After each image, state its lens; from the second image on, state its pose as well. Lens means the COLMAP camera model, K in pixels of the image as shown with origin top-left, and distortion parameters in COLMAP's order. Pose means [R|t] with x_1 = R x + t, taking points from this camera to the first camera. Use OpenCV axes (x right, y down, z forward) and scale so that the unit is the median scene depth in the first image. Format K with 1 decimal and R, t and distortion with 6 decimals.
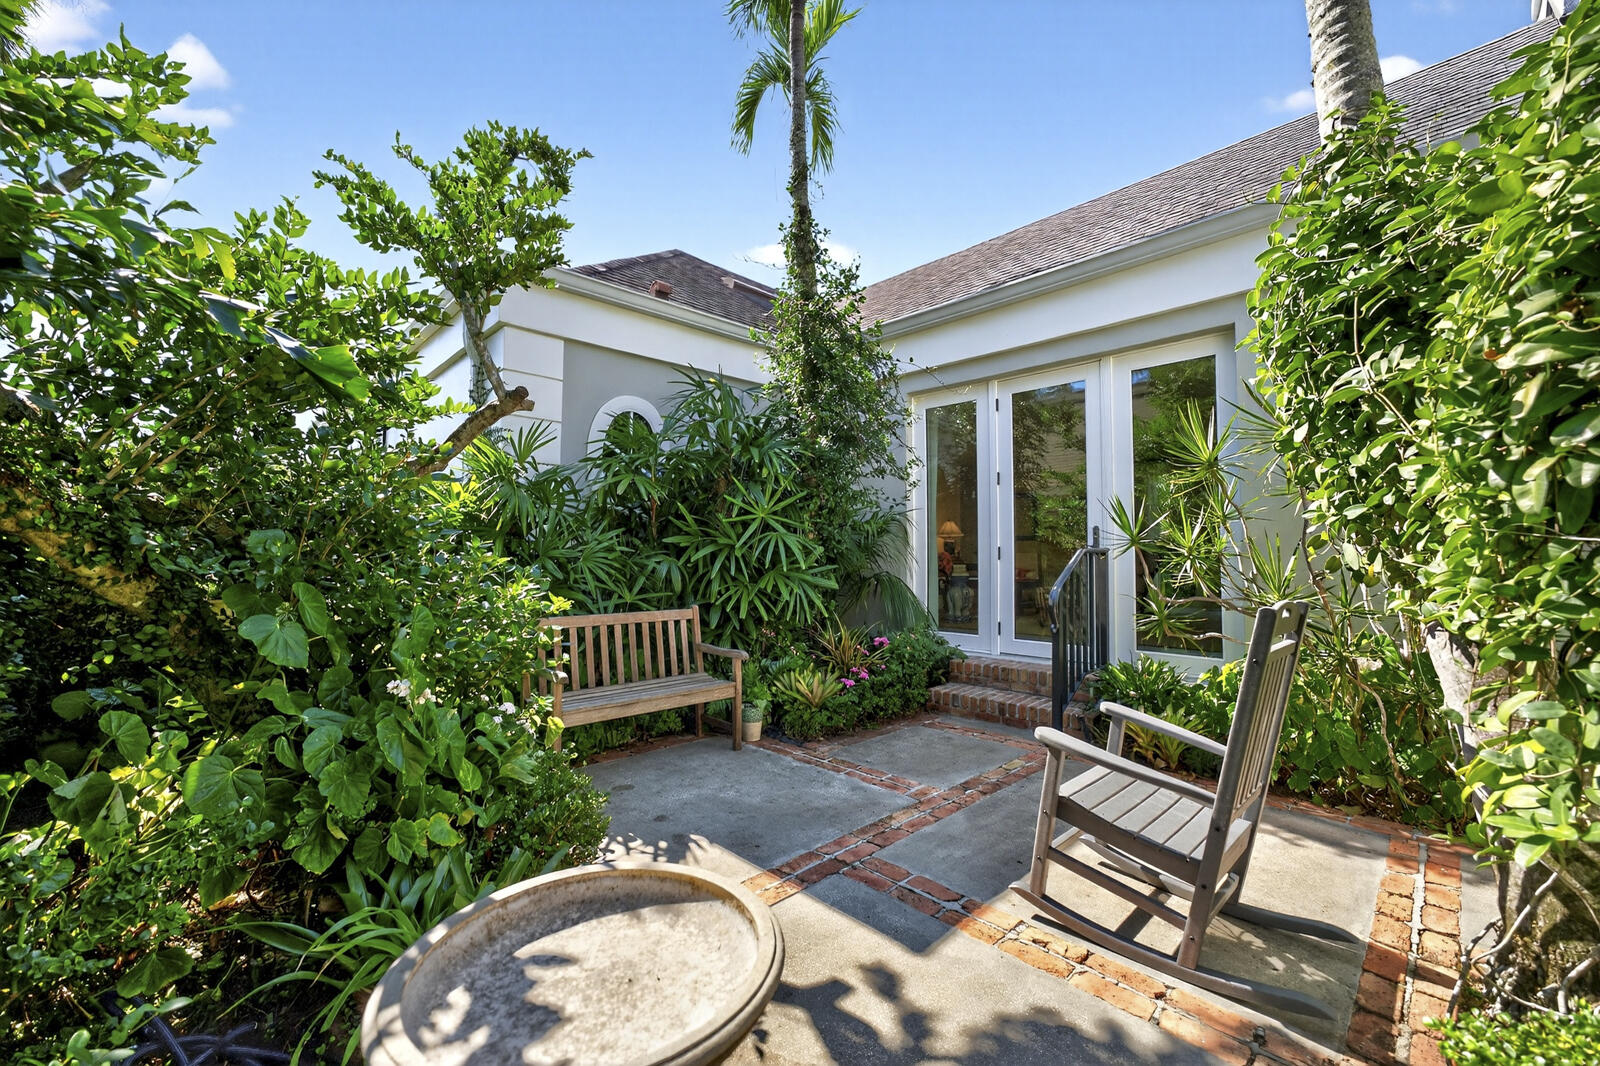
lens RADIAL K [[653.9, 0, 795.4], [0, 653.9, 534.4], [0, 0, 1]] dist [0.000060, 0.000048]
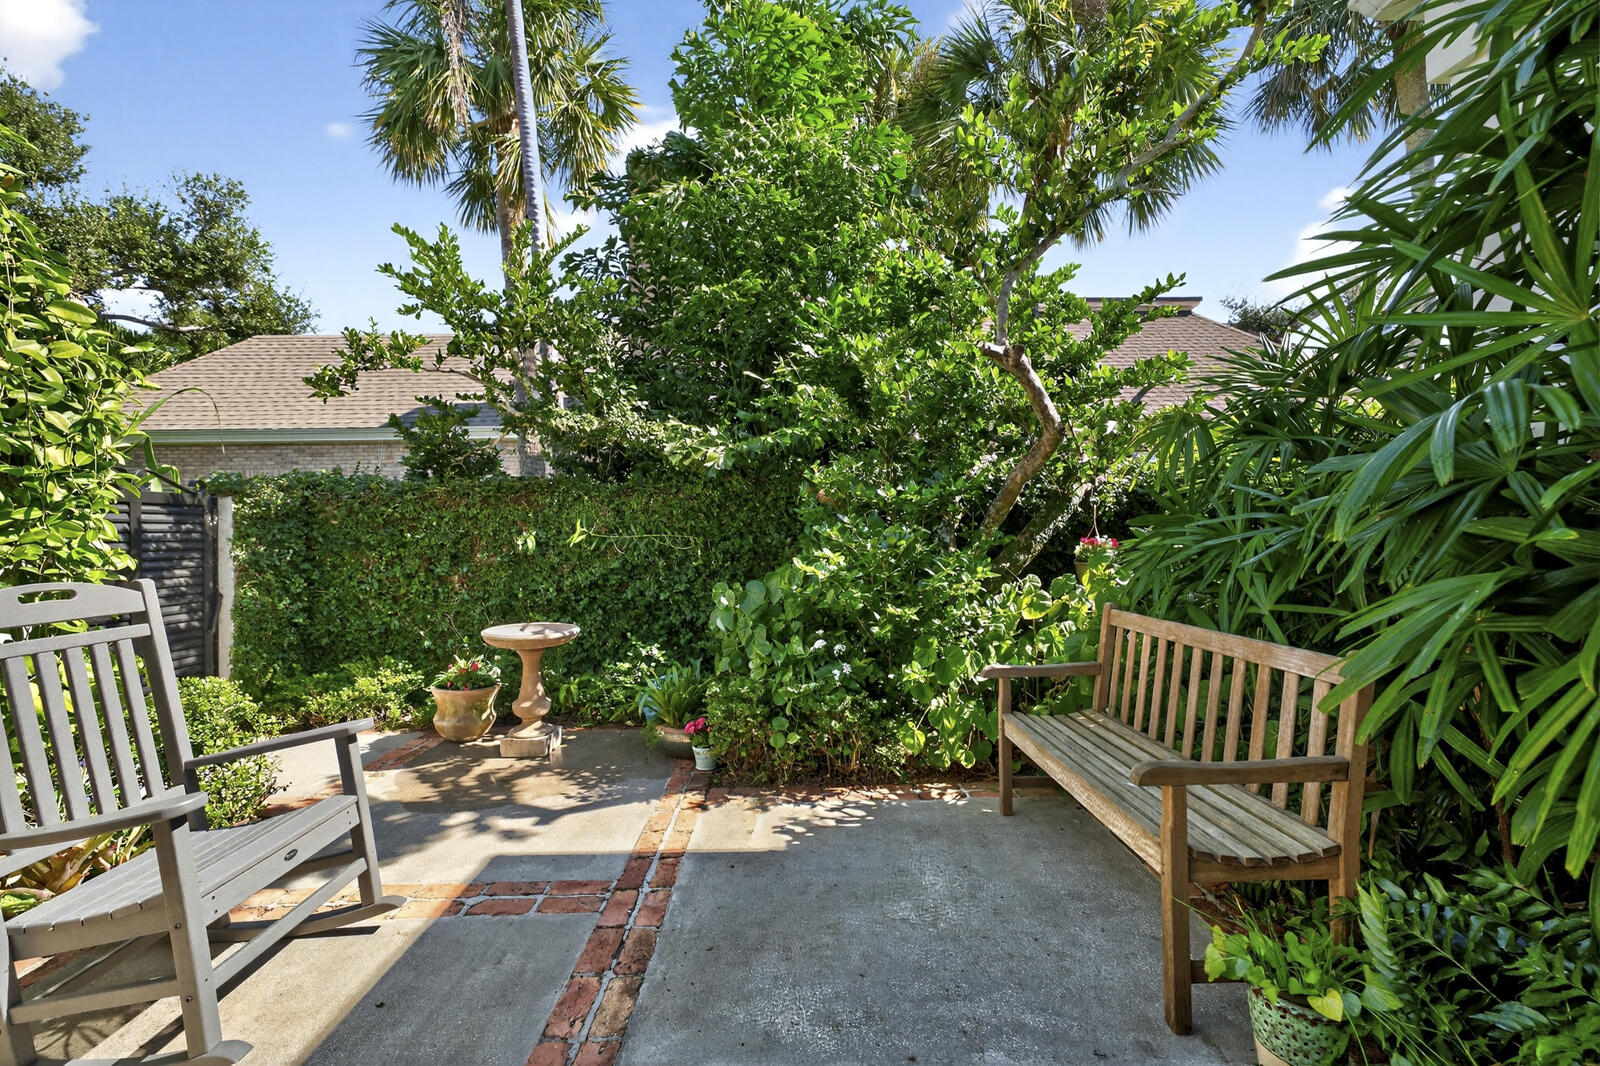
lens RADIAL K [[653.9, 0, 795.4], [0, 653.9, 534.4], [0, 0, 1]] dist [0.000060, 0.000048]
pose [[-0.692267, -0.001823, -0.721639, 0.645132], [0.030585, 0.999024, -0.031864, 0.095055], [0.720993, -0.044130, -0.691536, 2.150912]]
